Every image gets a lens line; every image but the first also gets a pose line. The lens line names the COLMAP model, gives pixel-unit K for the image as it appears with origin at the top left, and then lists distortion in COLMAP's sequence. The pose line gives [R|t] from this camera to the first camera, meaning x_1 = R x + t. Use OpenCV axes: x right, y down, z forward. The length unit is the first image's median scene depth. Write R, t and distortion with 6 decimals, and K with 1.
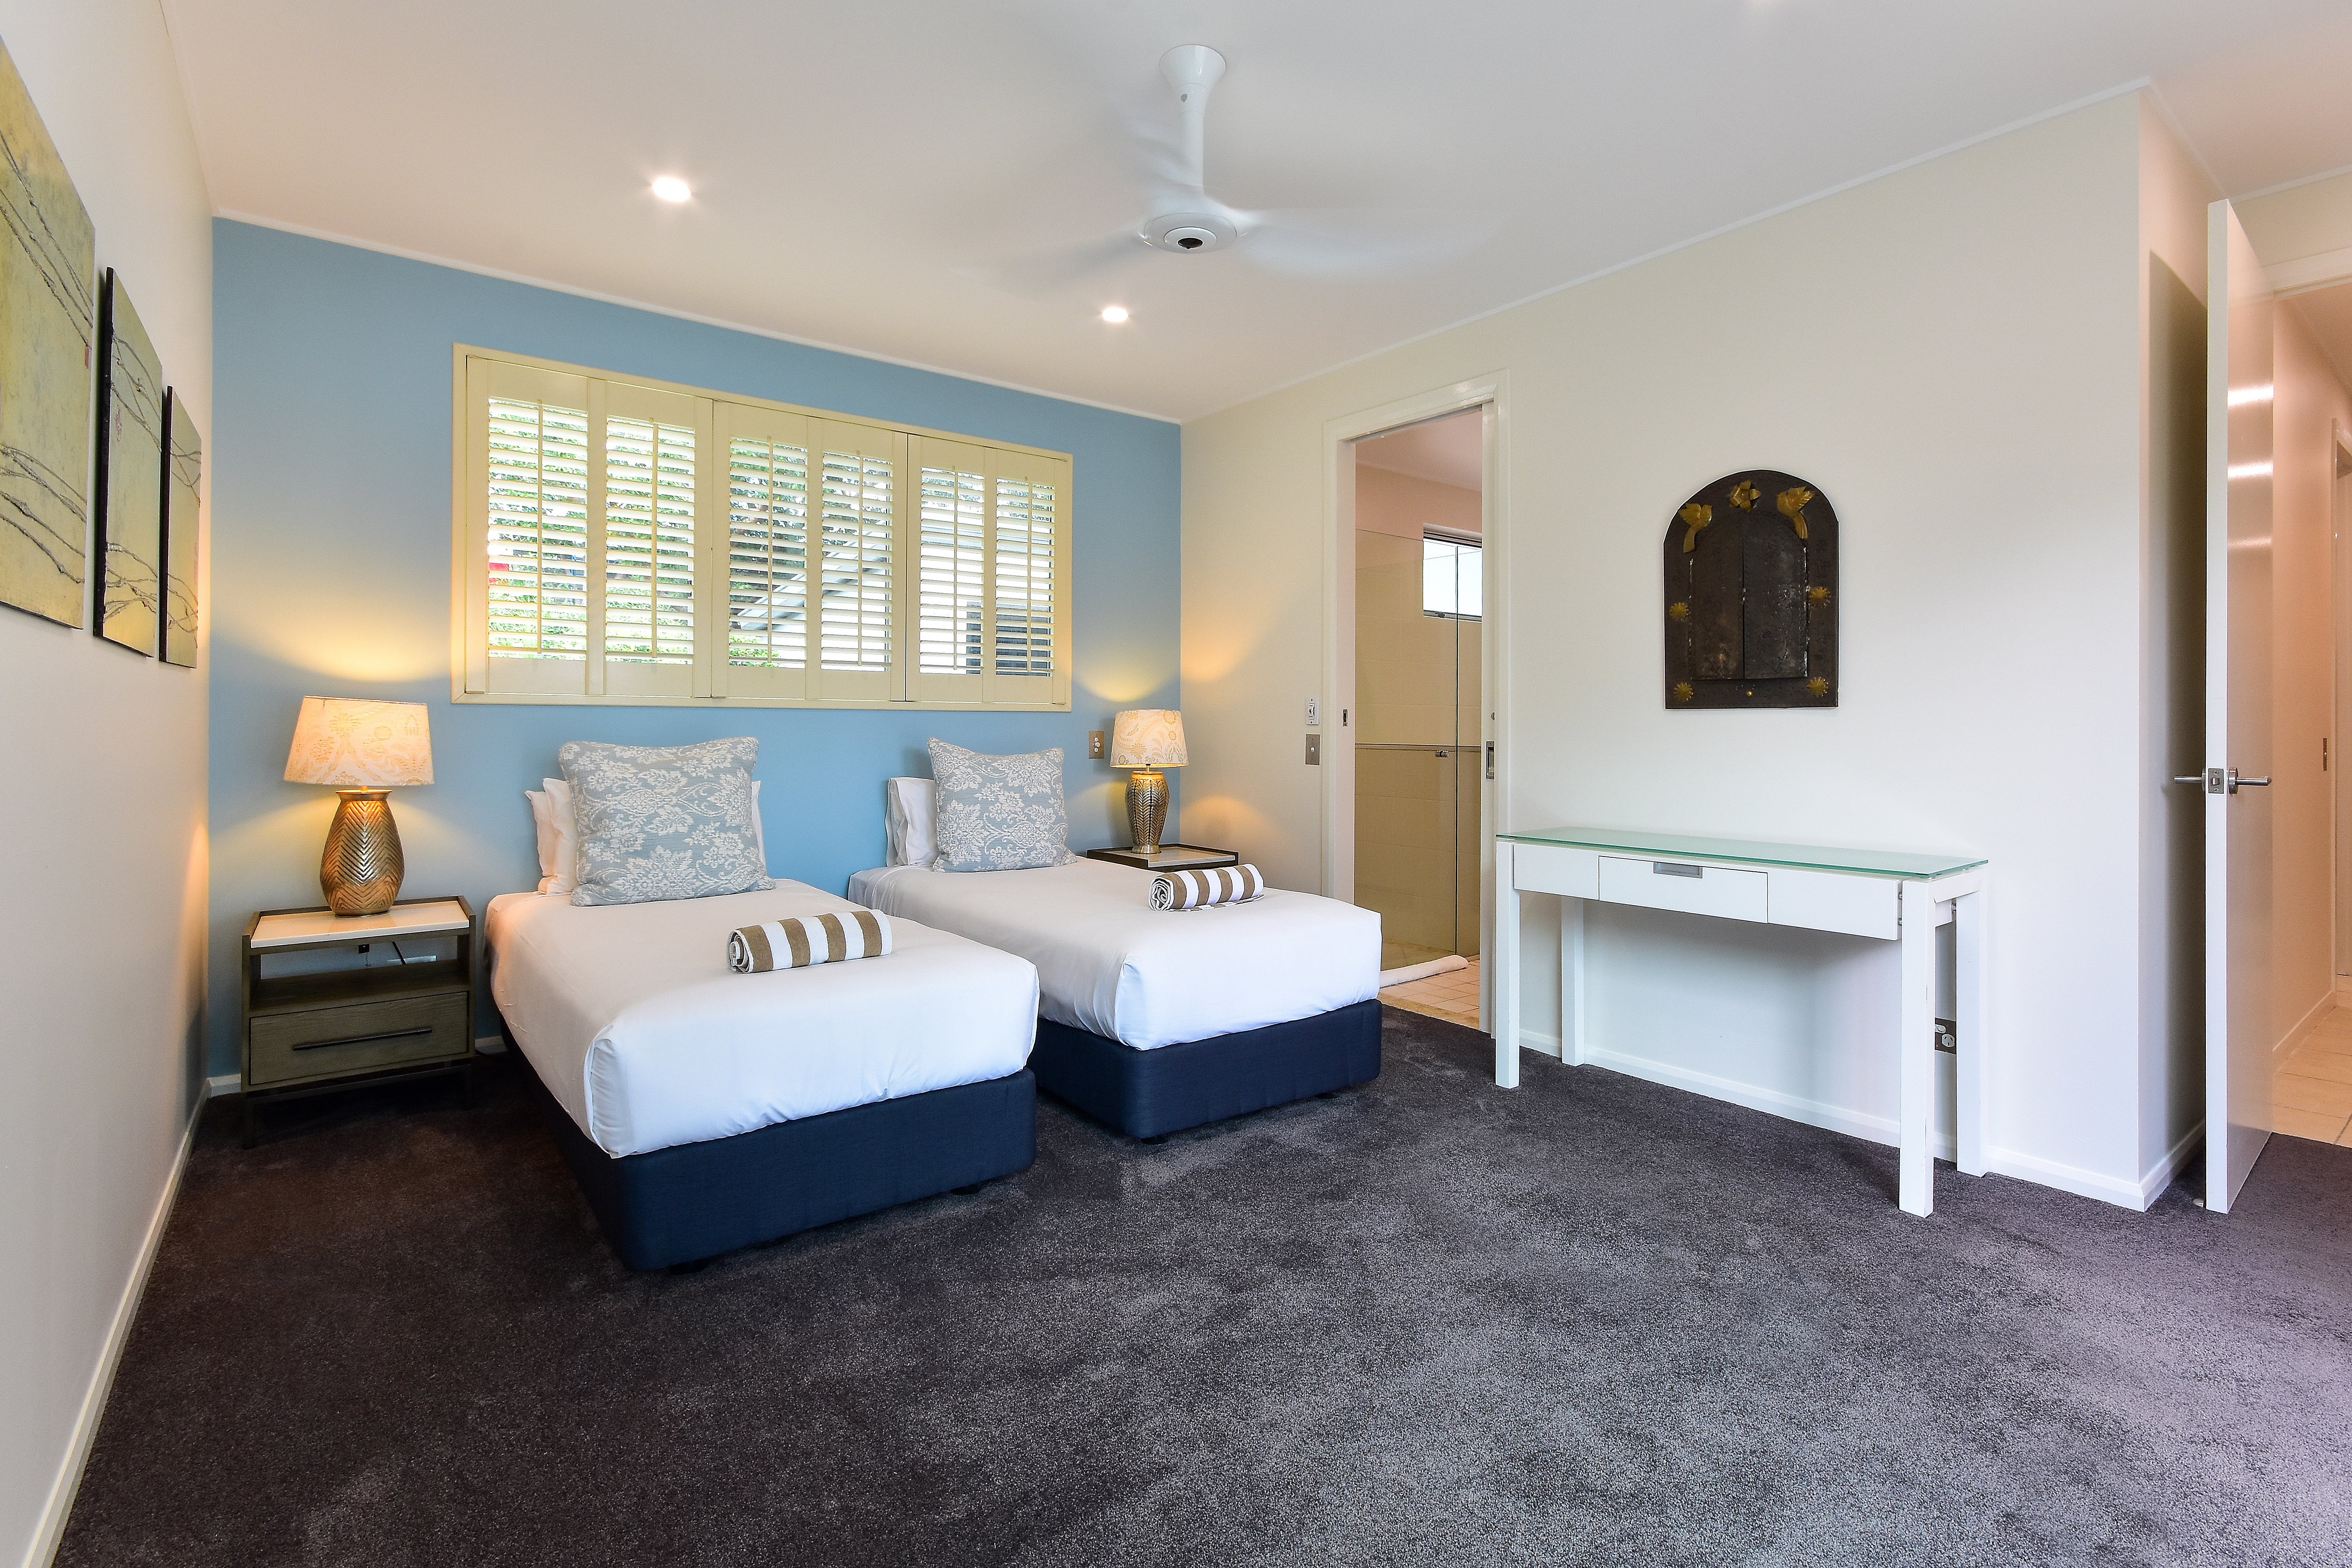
lens RADIAL K [[1084.8, 0, 1158.7], [0, 1084.8, 723.6], [0, 0, 1]] dist [0.000034, 0.000217]
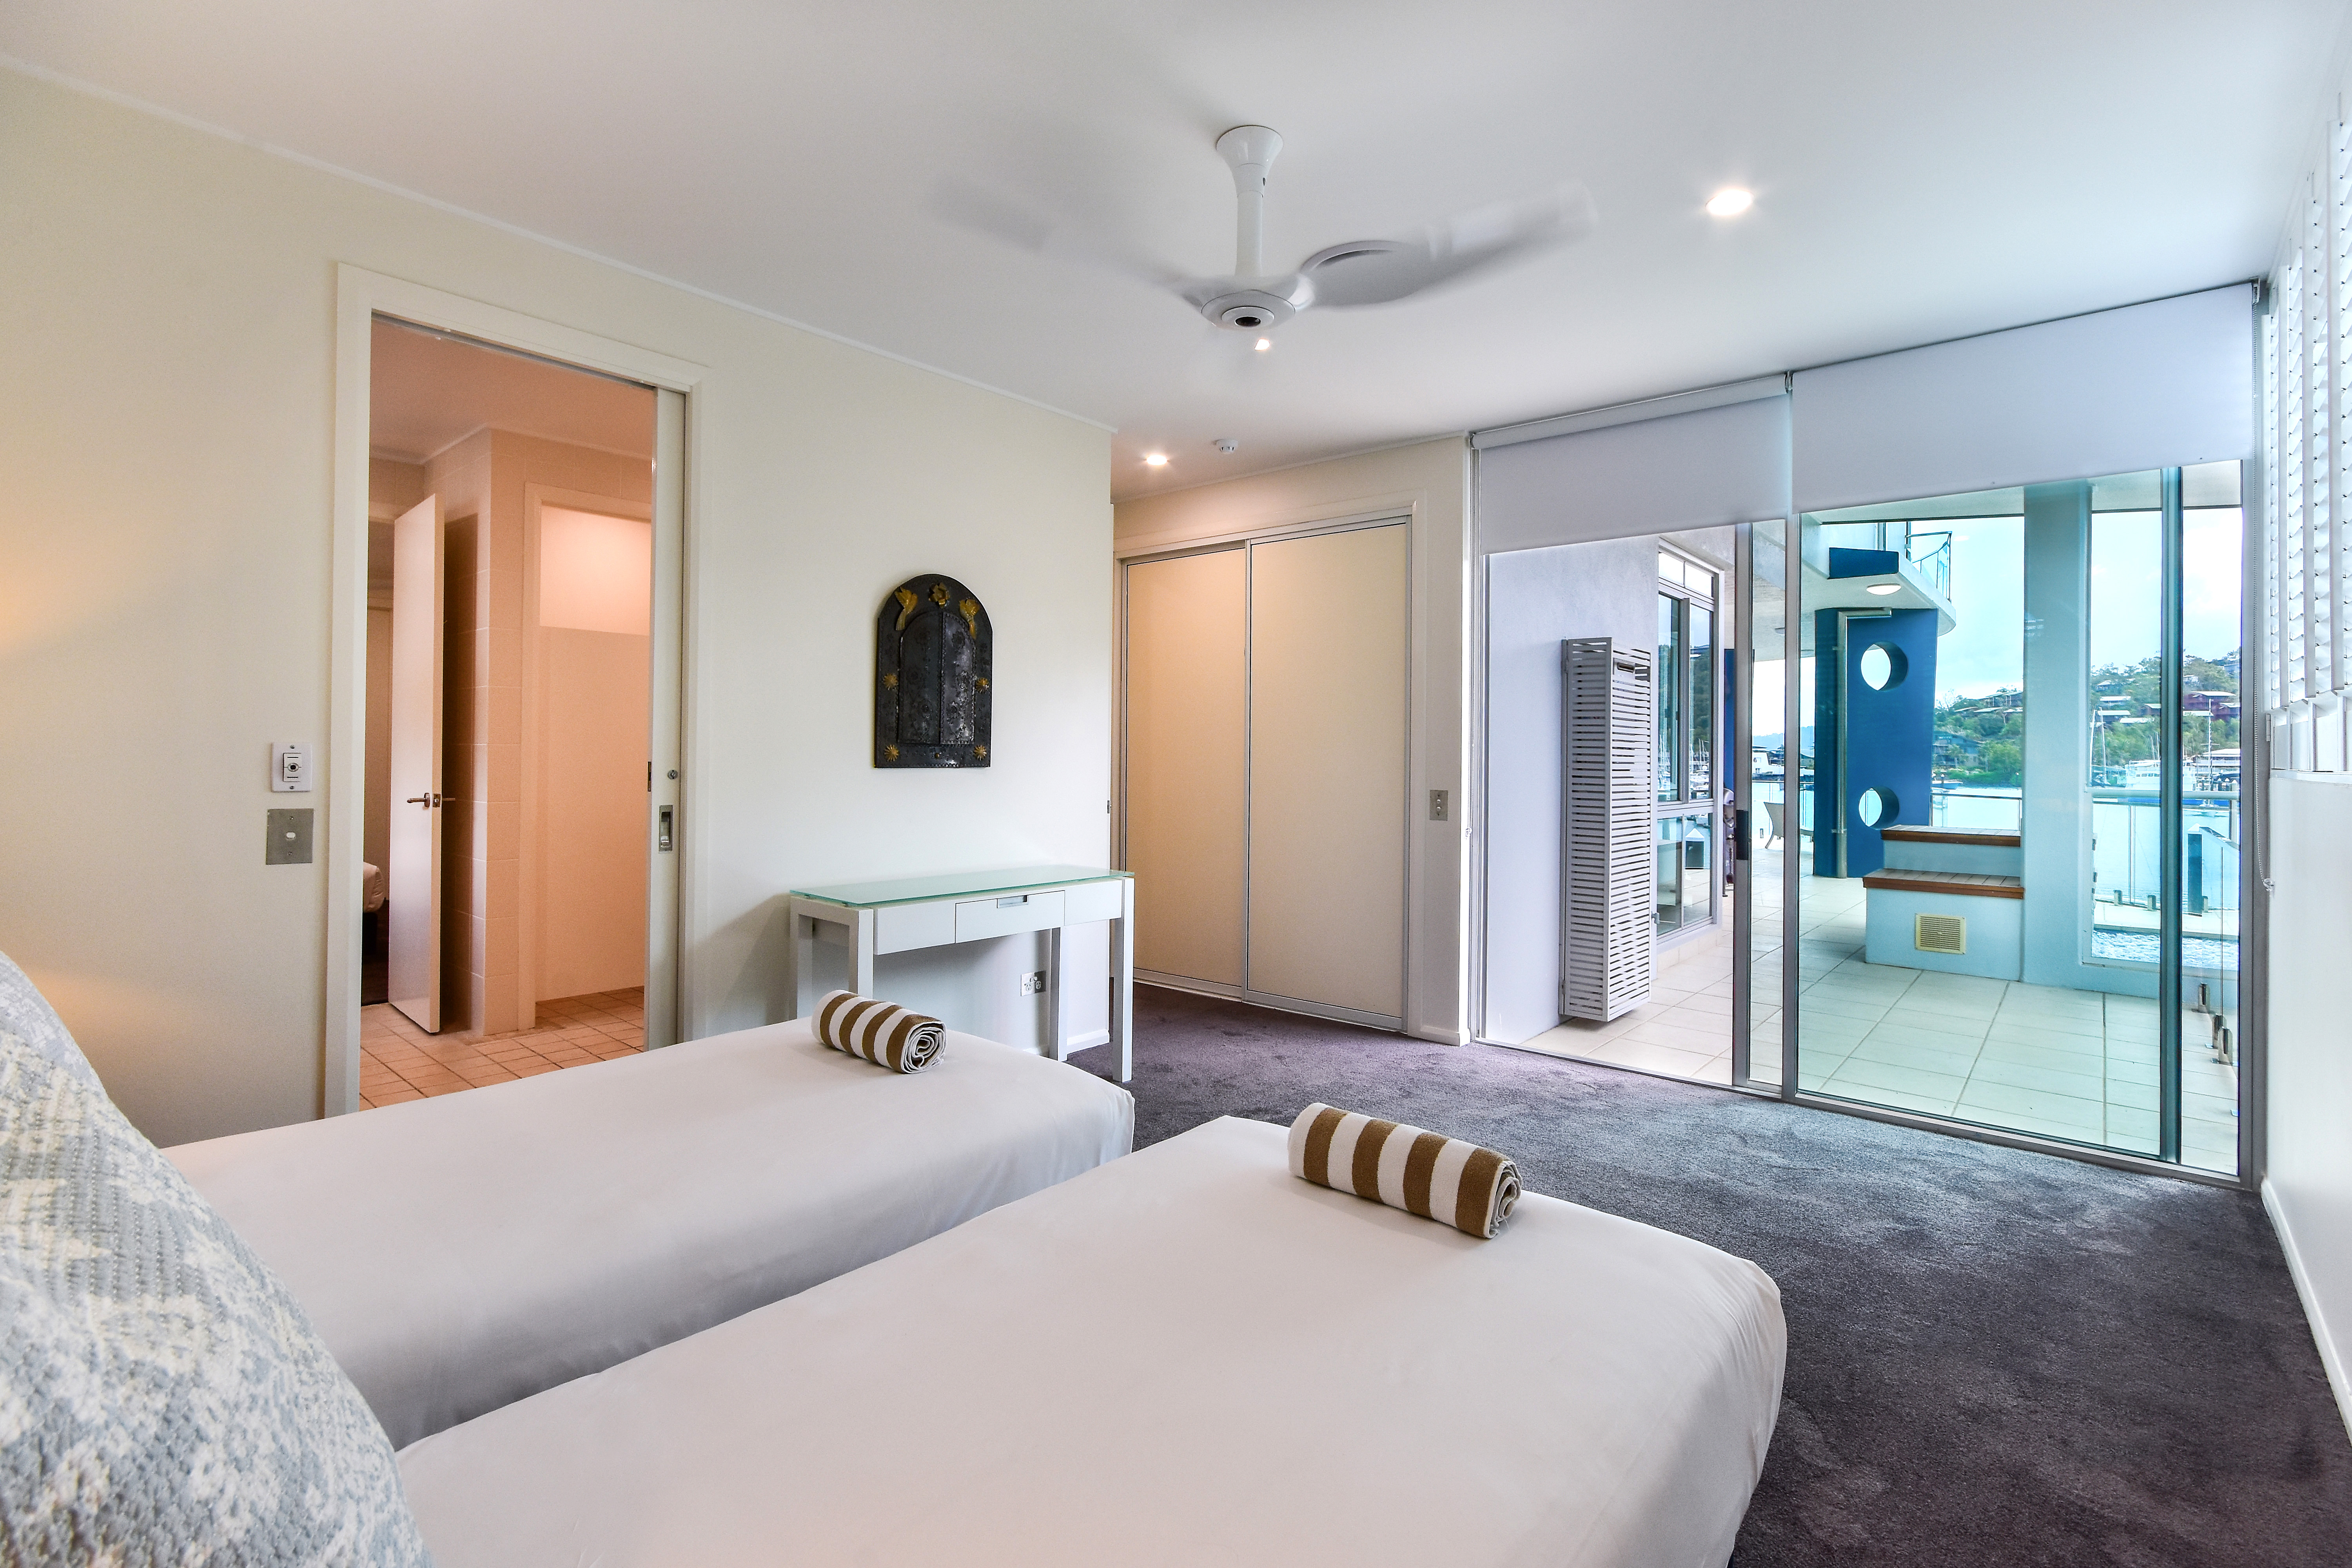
lens RADIAL K [[1084.8, 0, 1181.0], [0, 1084.8, 747.5], [0, 0, 1]] dist [0.000034, 0.000217]
pose [[-0.203088, 0.007234, 0.979134, -0.710014], [-0.006503, 0.999941, -0.008737, -0.028384], [-0.979139, -0.008141, -0.203029, 0.972998]]
